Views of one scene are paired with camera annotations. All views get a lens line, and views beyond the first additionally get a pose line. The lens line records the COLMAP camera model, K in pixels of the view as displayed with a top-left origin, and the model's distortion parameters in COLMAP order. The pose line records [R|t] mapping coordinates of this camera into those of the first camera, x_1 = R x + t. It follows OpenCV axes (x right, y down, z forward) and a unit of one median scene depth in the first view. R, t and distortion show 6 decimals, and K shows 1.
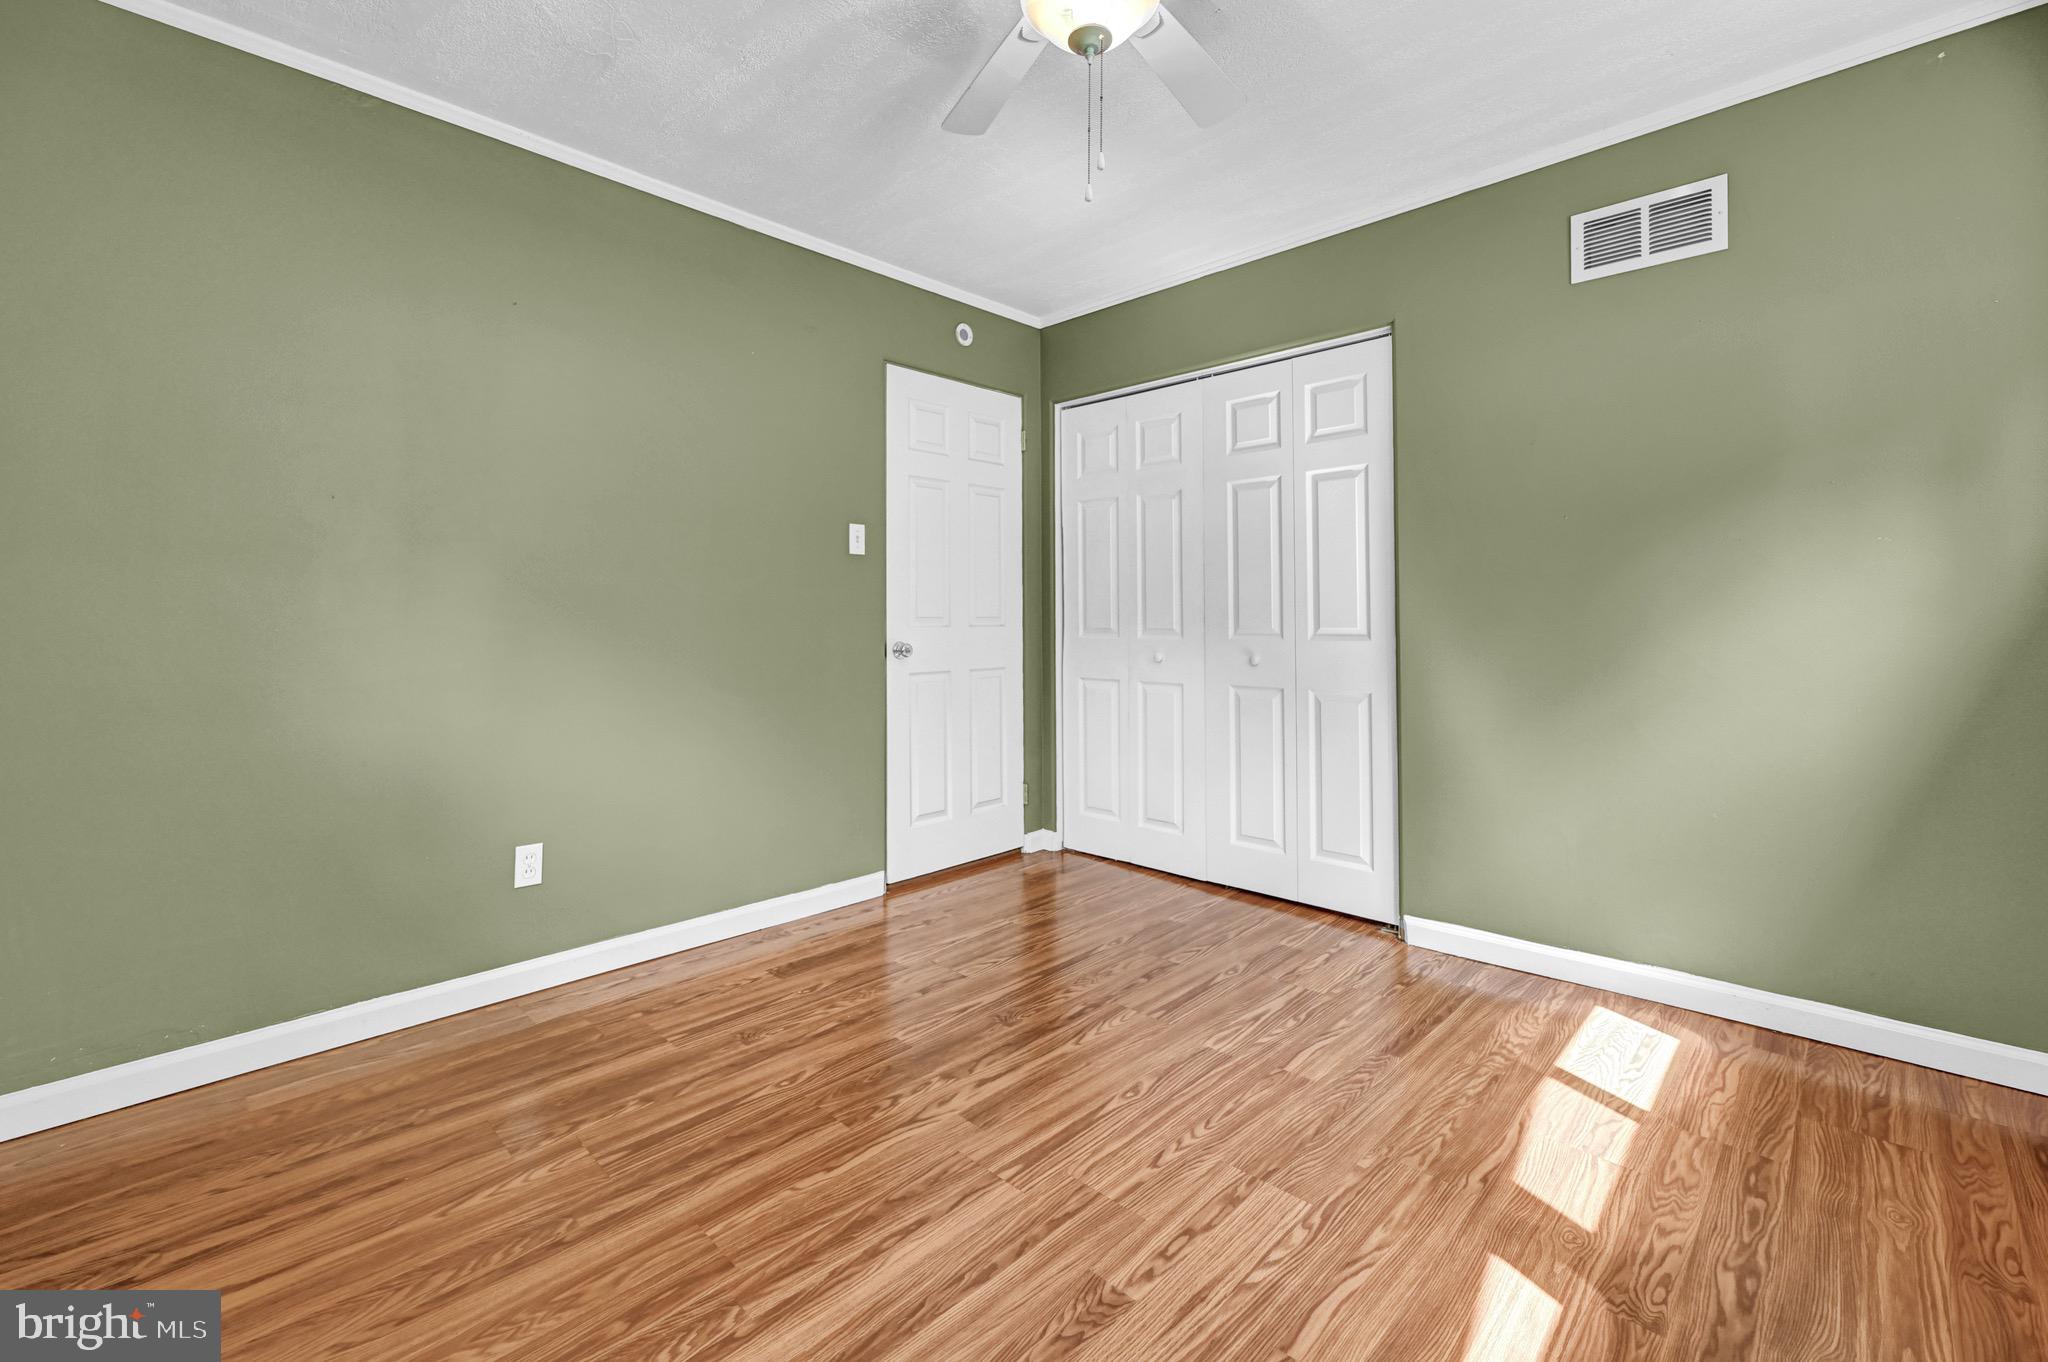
lens RADIAL K [[872.3, 0, 1028.3], [0, 872.3, 640.5], [0, 0, 1]] dist [-0.002824, -0.000002]
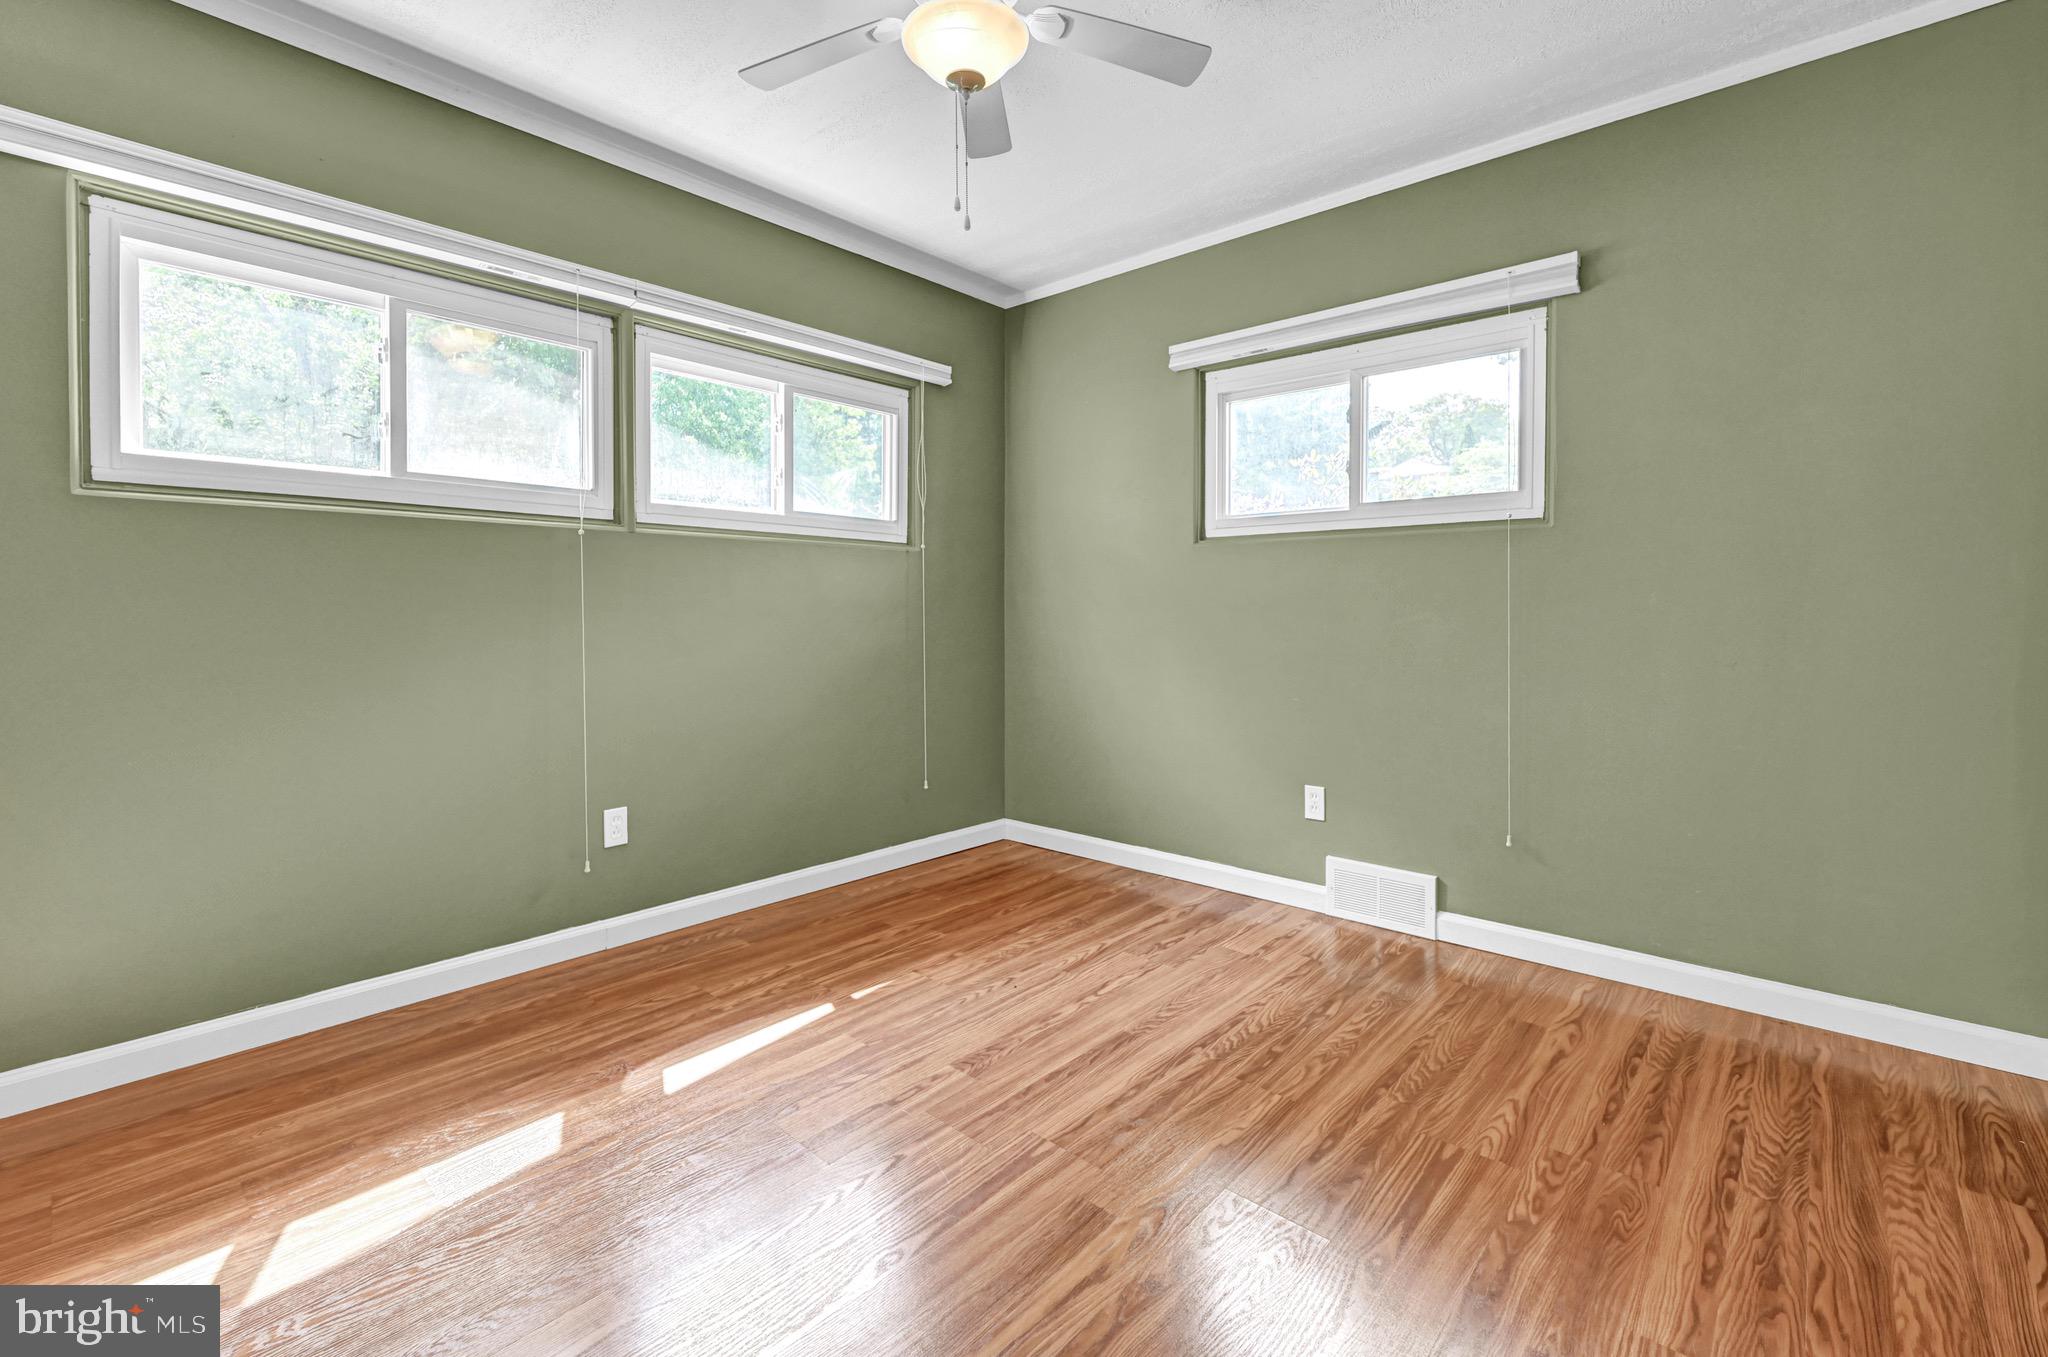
lens RADIAL K [[872.3, 0, 1028.3], [0, 872.3, 638.0], [0, 0, 1]] dist [-0.002824, -0.000002]
pose [[-0.999363, 0.008402, -0.034678, 0.029544], [0.006466, 0.998435, 0.055549, -0.047988], [0.035091, 0.055290, -0.997854, 2.166496]]
